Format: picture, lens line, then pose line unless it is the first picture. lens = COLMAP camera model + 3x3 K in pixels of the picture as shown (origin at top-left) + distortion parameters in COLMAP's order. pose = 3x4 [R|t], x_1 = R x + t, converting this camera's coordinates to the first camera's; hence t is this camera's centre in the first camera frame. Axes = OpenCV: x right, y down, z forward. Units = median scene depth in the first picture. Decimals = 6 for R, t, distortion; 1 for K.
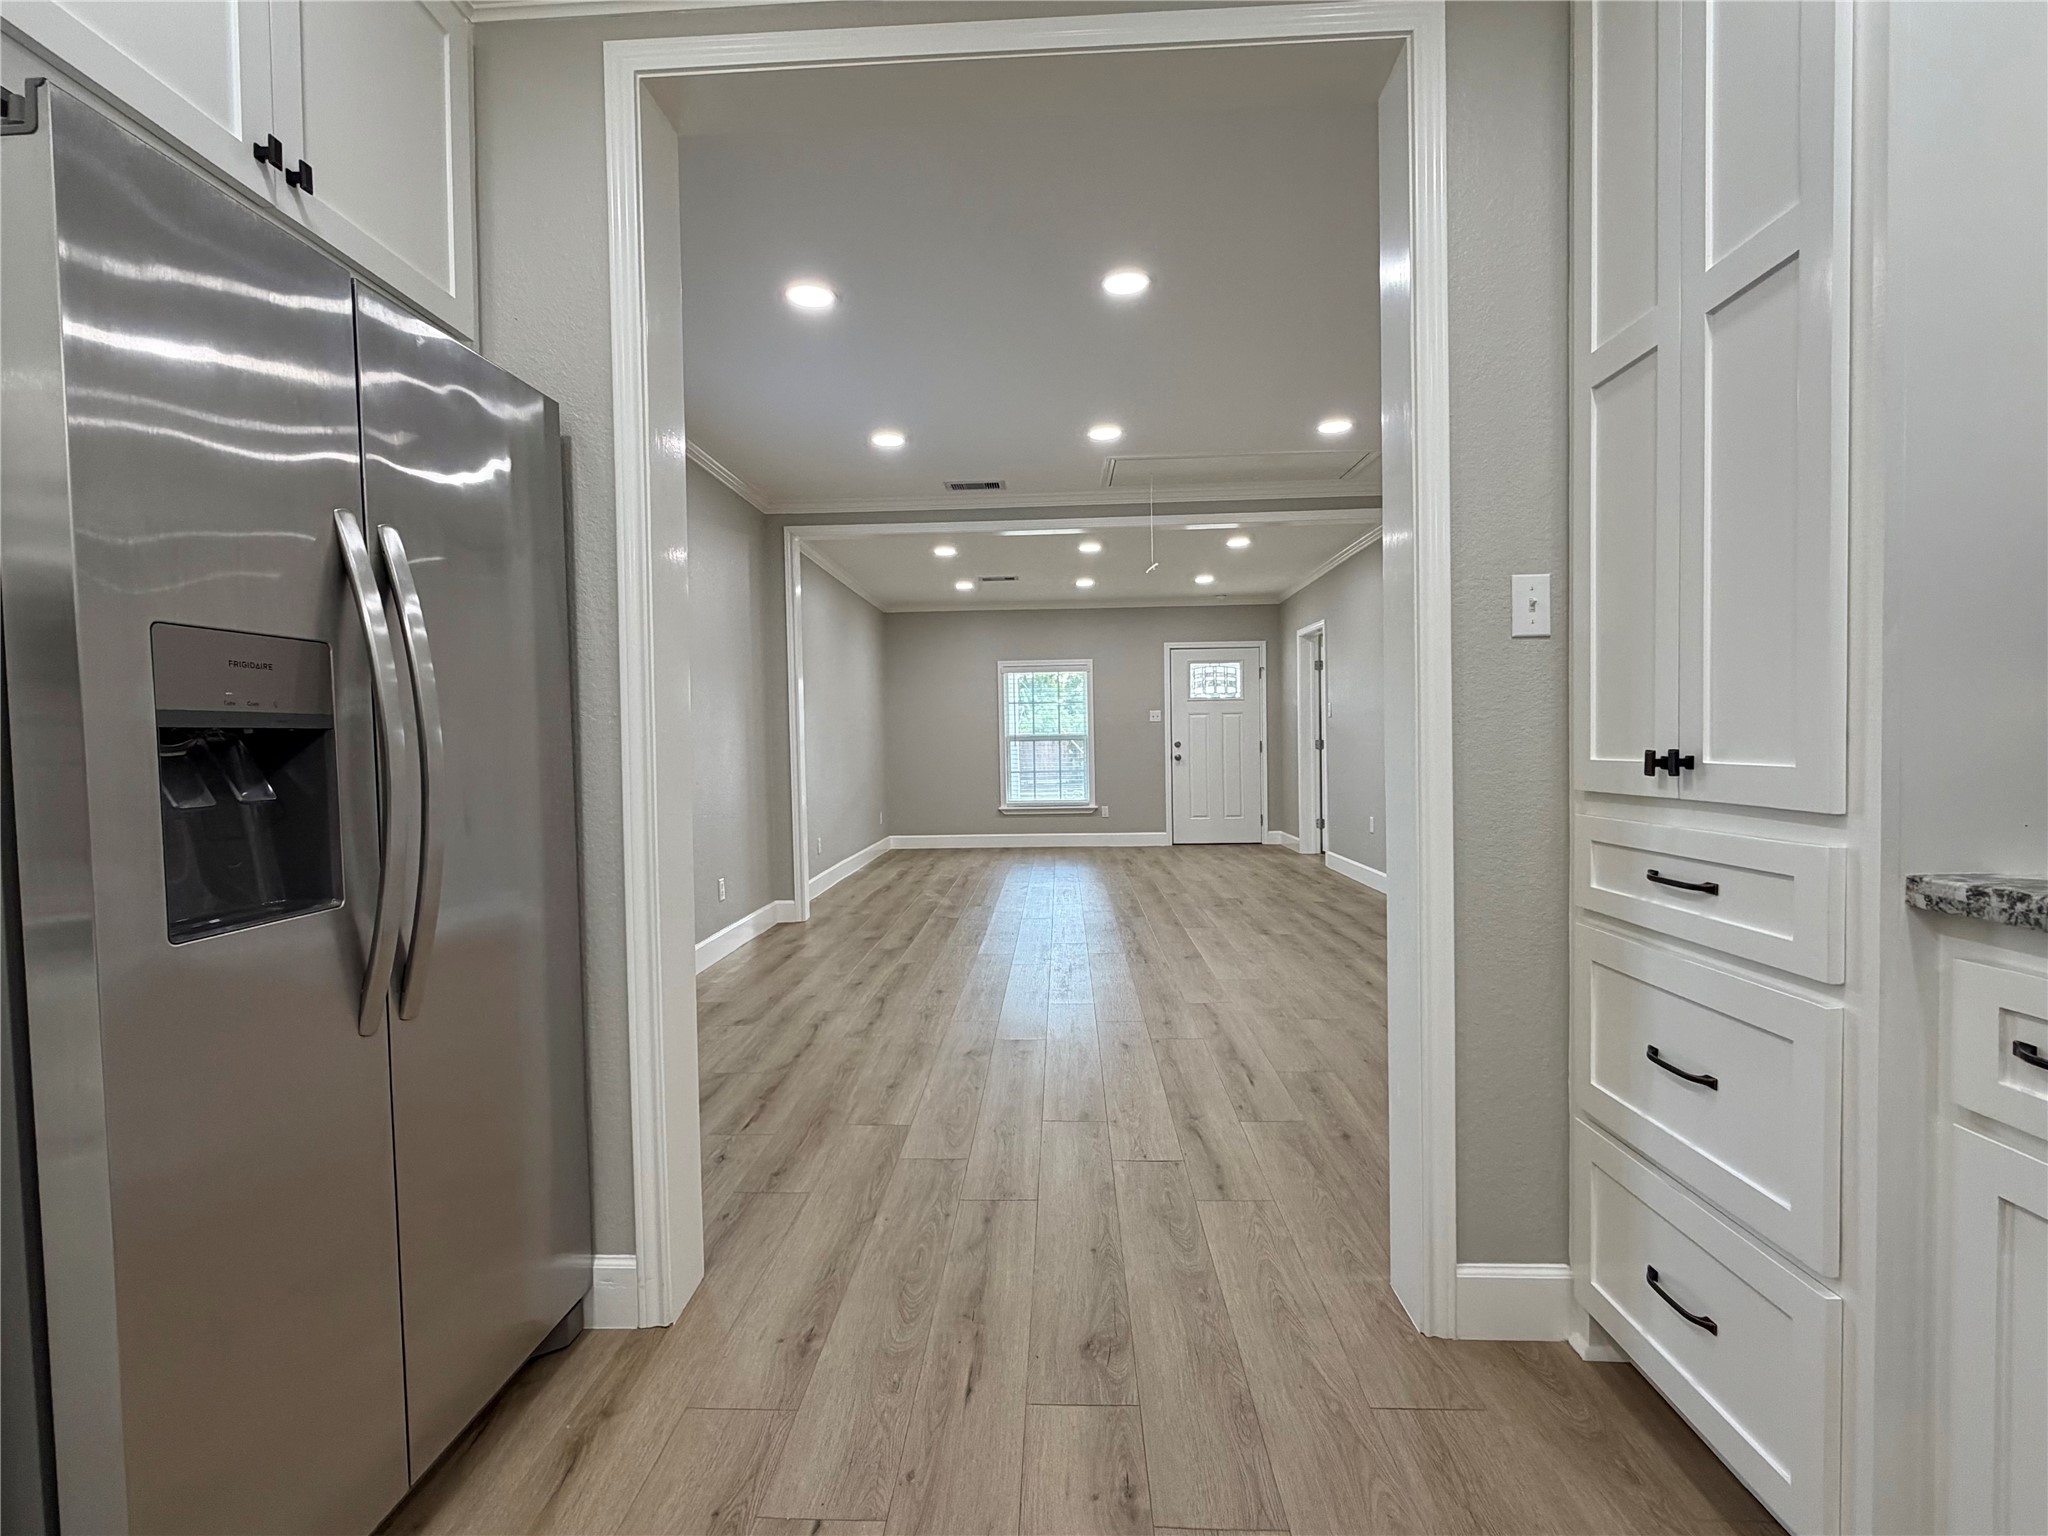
lens RADIAL K [[986.8, 0, 1023.4], [0, 986.8, 766.4], [0, 0, 1]] dist [-0.000218, -0.000756]
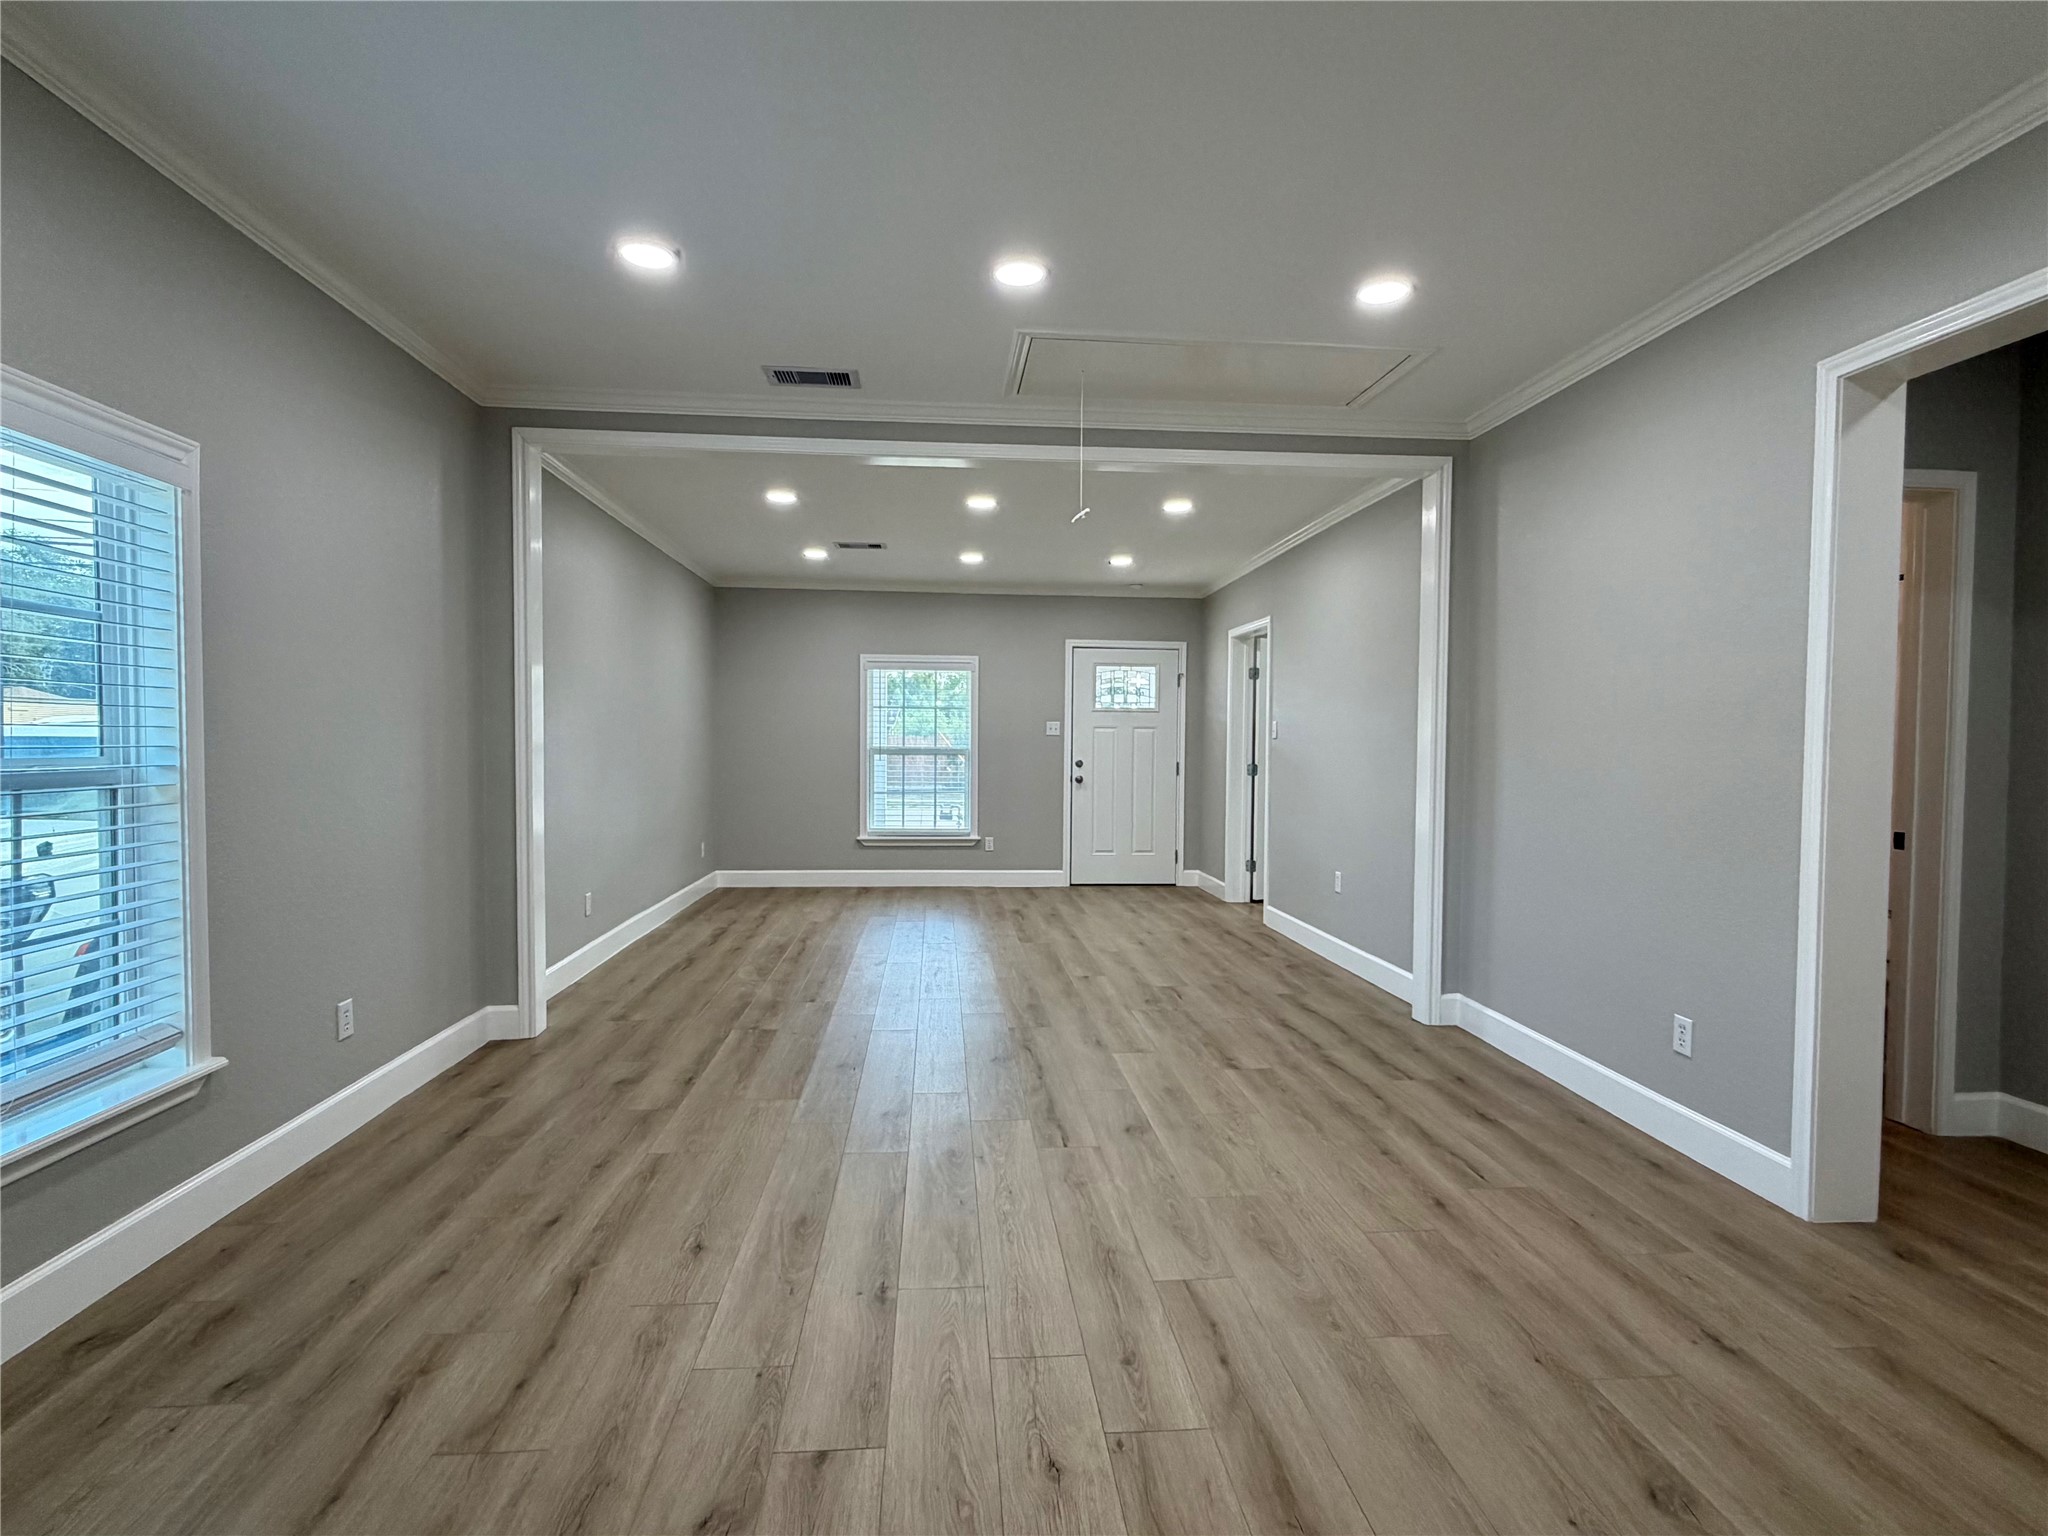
lens RADIAL K [[986.8, 0, 1023.4], [0, 986.8, 766.4], [0, 0, 1]] dist [-0.000218, -0.000756]
pose [[0.991968, 0.023467, 0.124293, 0.013290], [-0.023315, 0.999725, -0.002679, -0.027585], [-0.124322, -0.000241, 0.992242, 0.313018]]
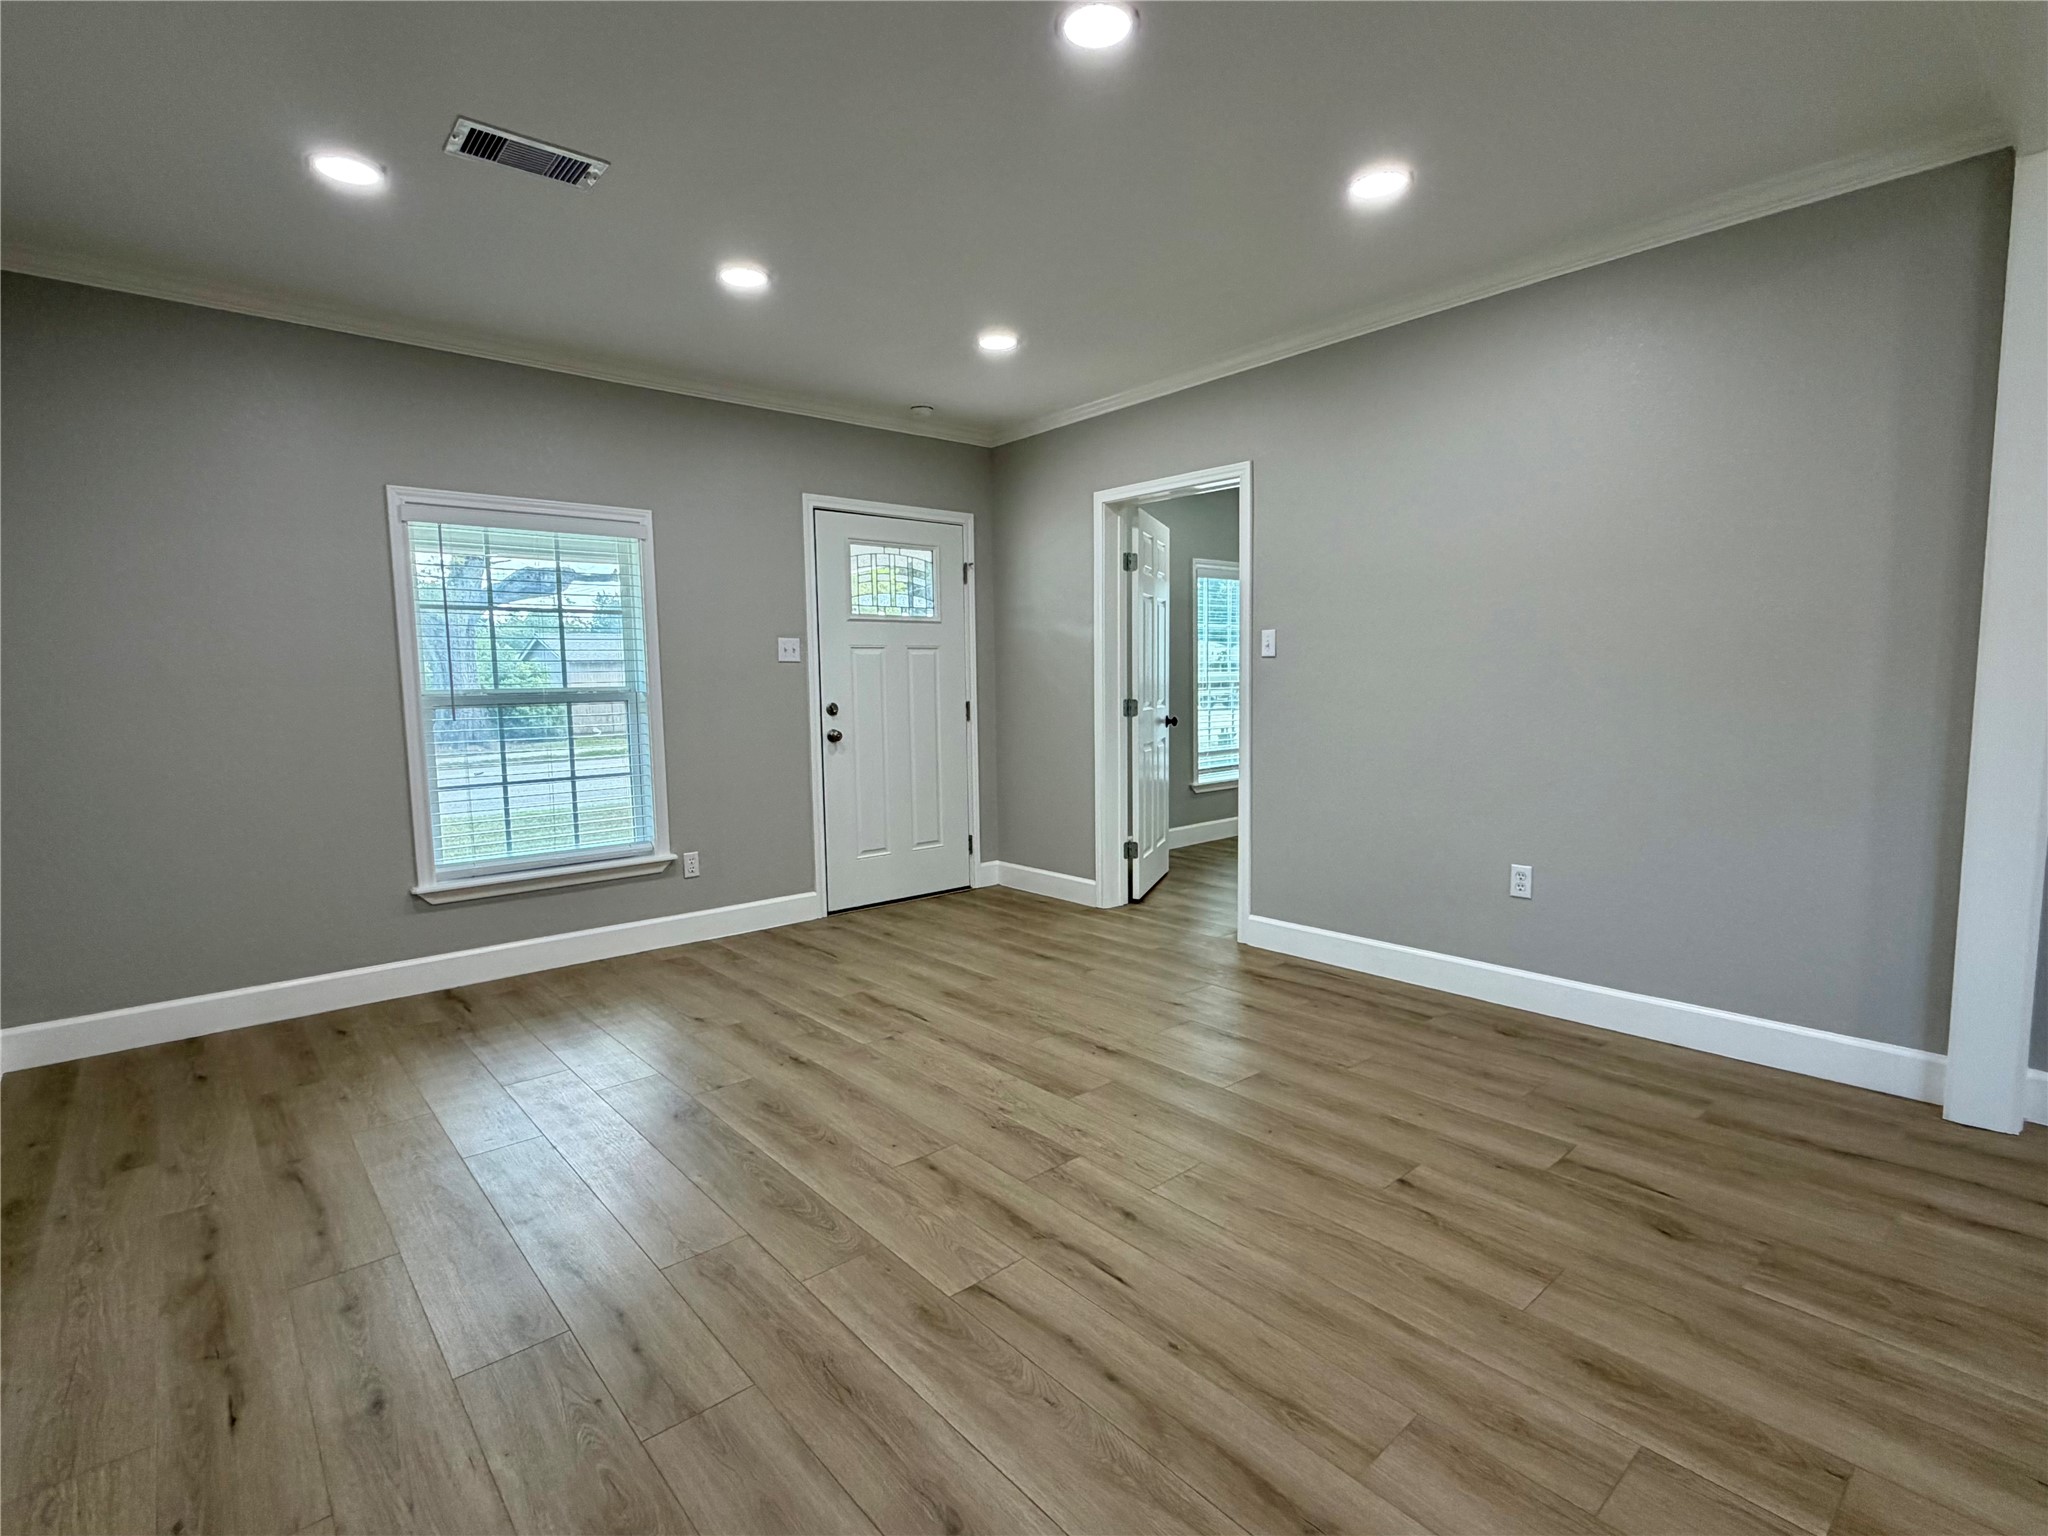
lens RADIAL K [[986.8, 0, 1023.4], [0, 986.8, 766.4], [0, 0, 1]] dist [-0.000218, -0.000756]
pose [[0.729692, -0.057403, 0.681362, -0.178675], [0.019116, 0.997793, 0.063589, -0.038689], [-0.683508, -0.033375, 0.729179, 0.959030]]
